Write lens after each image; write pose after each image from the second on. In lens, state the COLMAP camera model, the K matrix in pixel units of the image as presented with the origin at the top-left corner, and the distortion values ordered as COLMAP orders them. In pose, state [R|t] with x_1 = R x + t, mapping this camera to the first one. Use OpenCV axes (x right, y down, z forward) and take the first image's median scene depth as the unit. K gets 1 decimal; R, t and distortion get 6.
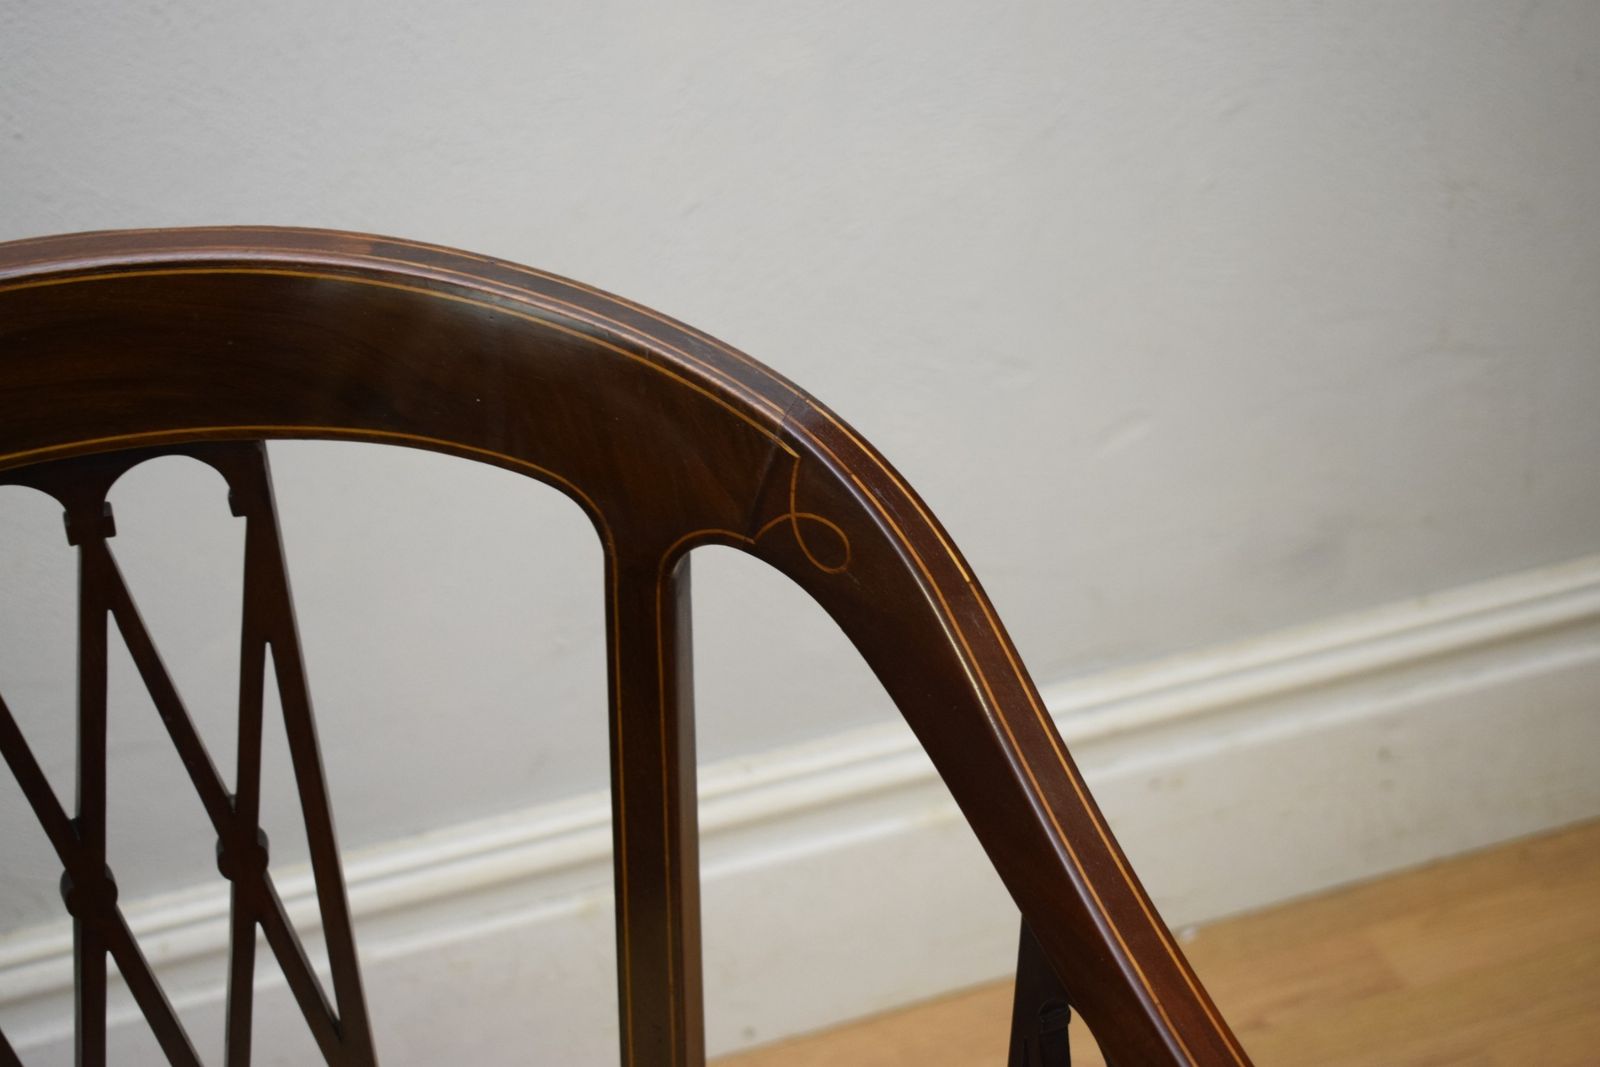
lens RADIAL K [[2615.8, 0, 800.0], [0, 2615.8, 530.0], [0, 0, 1]] dist [-0.027490, 0.000000]
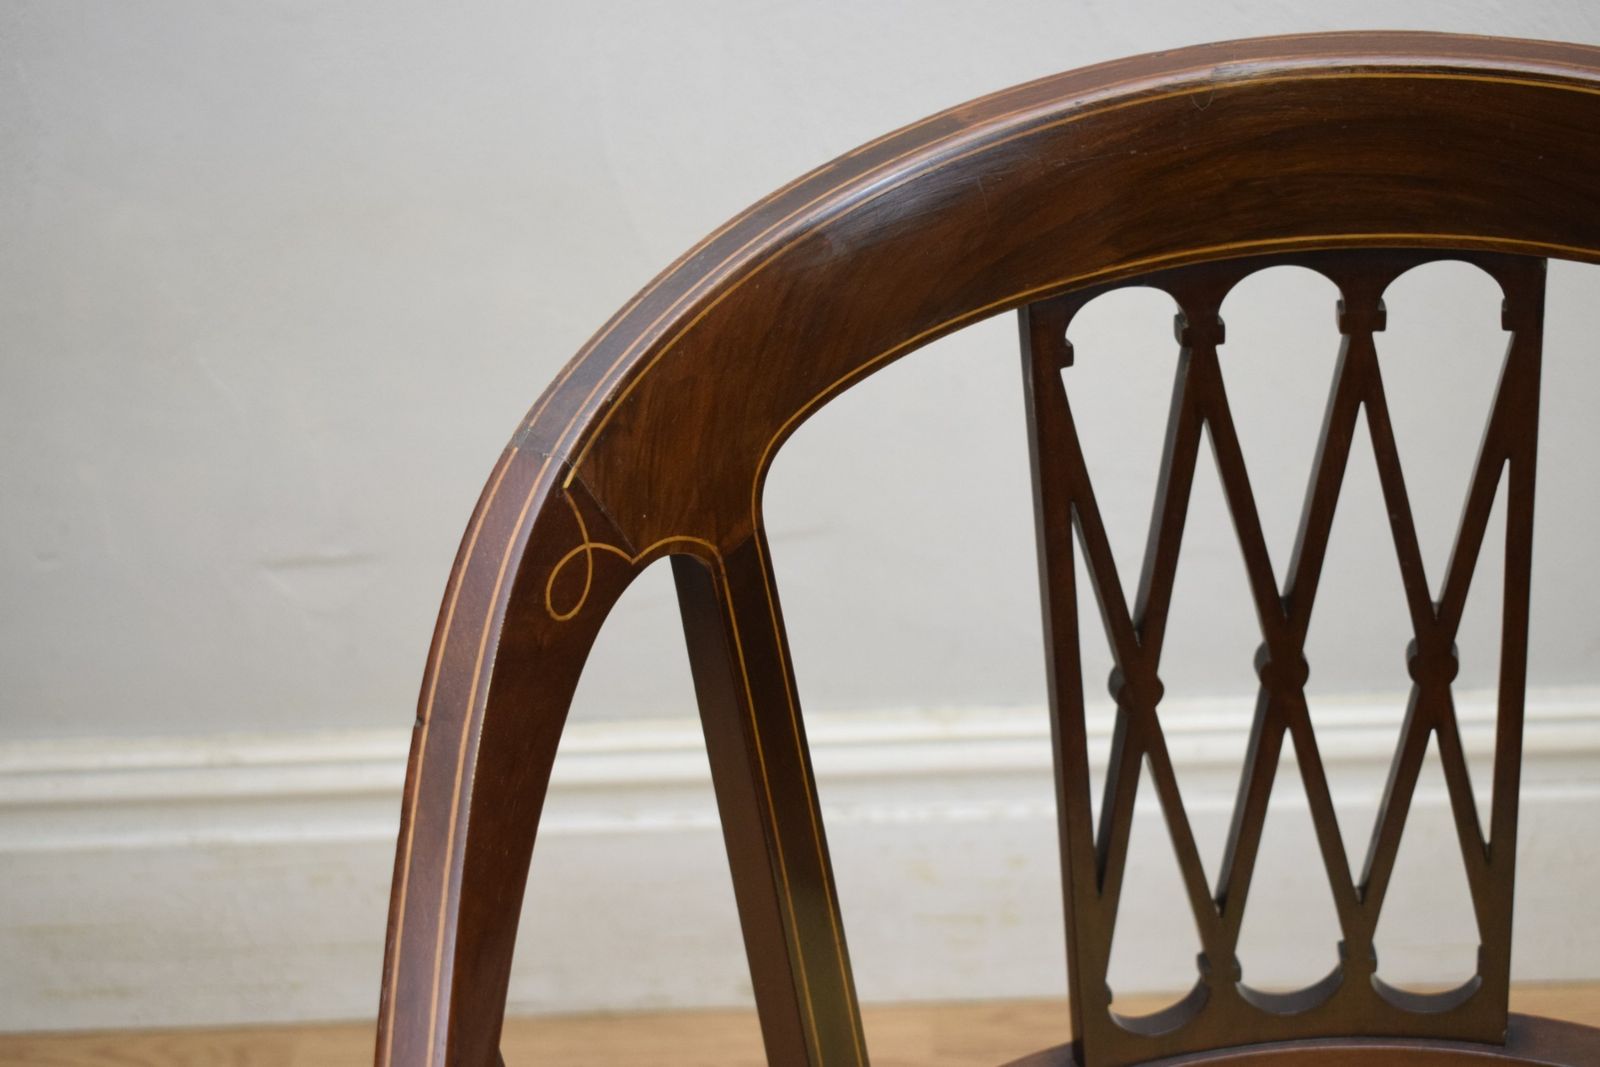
lens RADIAL K [[2615.8, 0, 808.4], [0, 2615.8, 524.5], [0, 0, 1]] dist [-0.027490, 0.000000]
pose [[0.928367, 0.173968, -0.328435, -0.124161], [-0.157406, 0.984560, 0.076580, 0.034728], [0.336686, -0.019397, 0.941417, -0.044459]]
